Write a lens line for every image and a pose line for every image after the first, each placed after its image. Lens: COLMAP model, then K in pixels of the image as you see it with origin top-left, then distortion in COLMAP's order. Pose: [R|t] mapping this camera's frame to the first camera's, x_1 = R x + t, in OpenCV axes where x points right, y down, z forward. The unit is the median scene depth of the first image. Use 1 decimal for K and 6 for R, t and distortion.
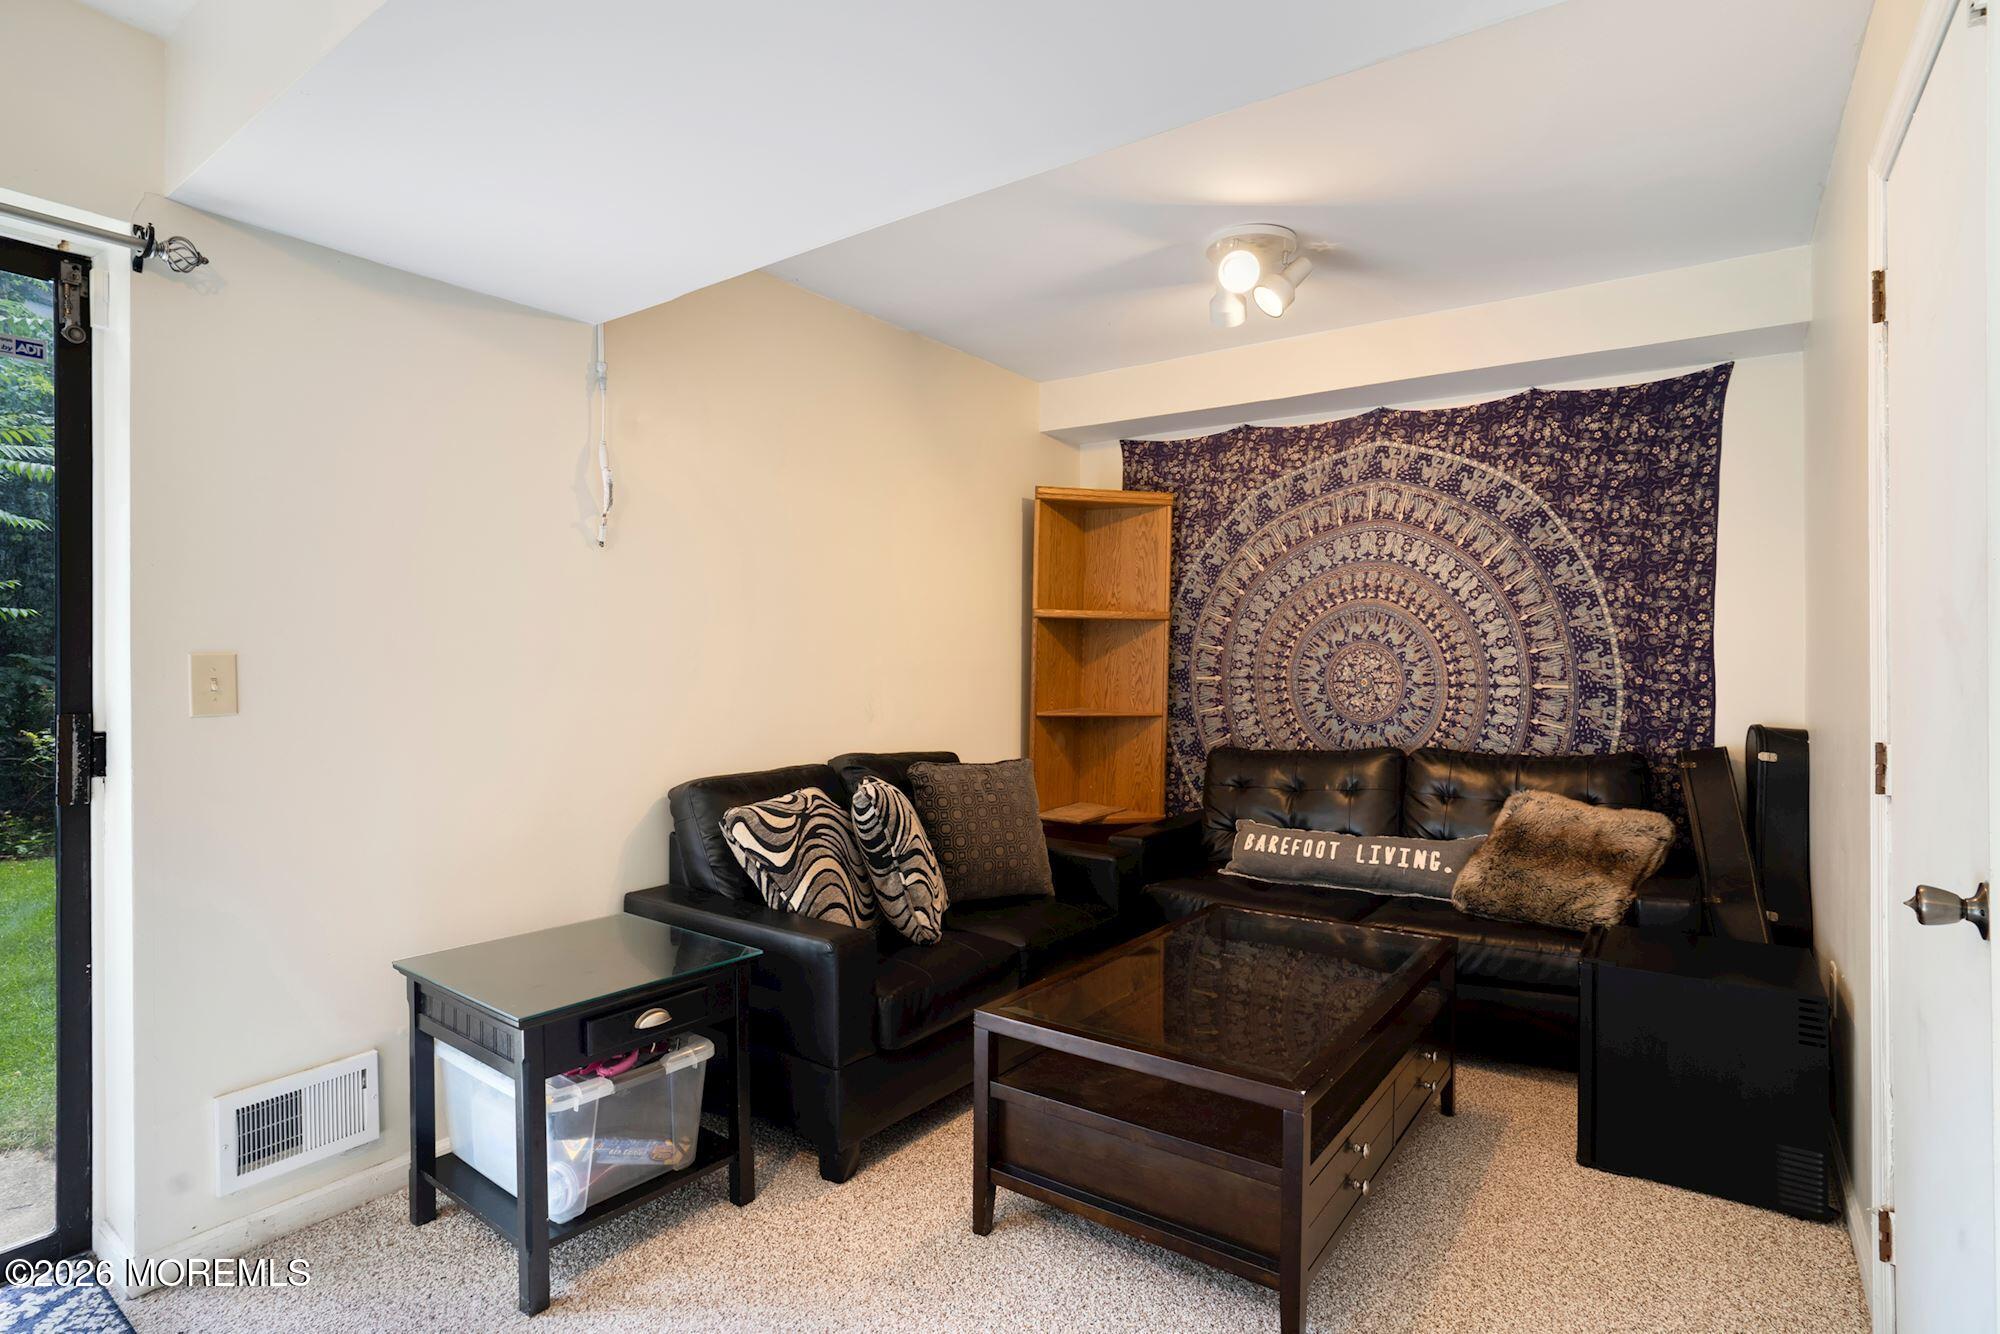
lens RADIAL K [[1018.3, 0, 1012.2], [0, 1018.3, 668.6], [0, 0, 1]] dist [-0.078291, 0.042447]
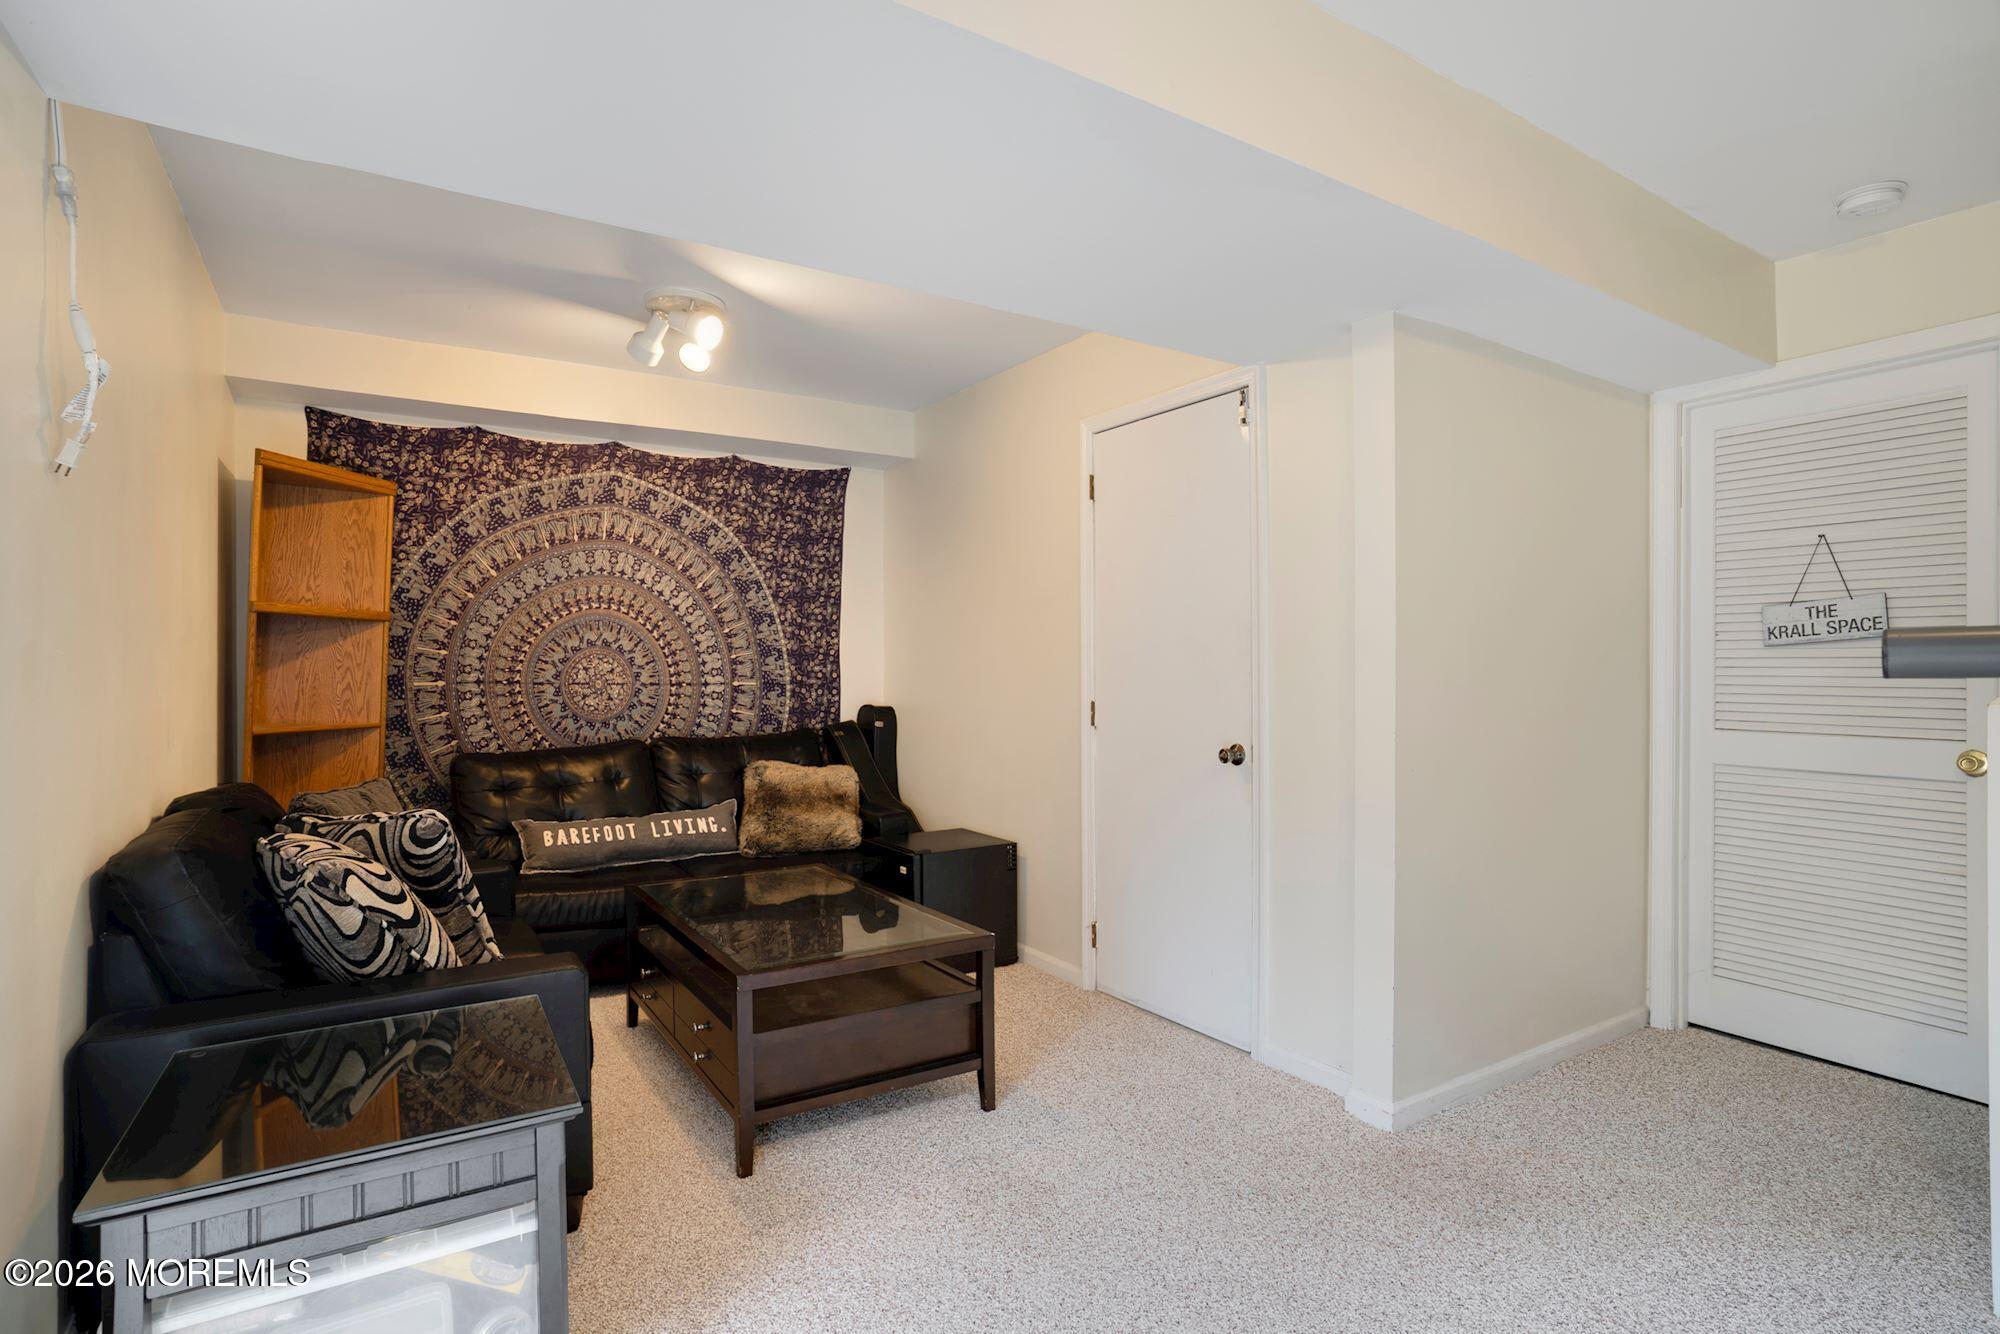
lens RADIAL K [[1018.3, 0, 1012.2], [0, 1018.3, 668.6], [0, 0, 1]] dist [-0.078291, 0.042447]
pose [[0.348529, -0.005243, 0.937283, -0.560182], [0.012086, 0.999926, 0.001099, 0.001004], [-0.937220, 0.010945, 0.348566, 0.190589]]
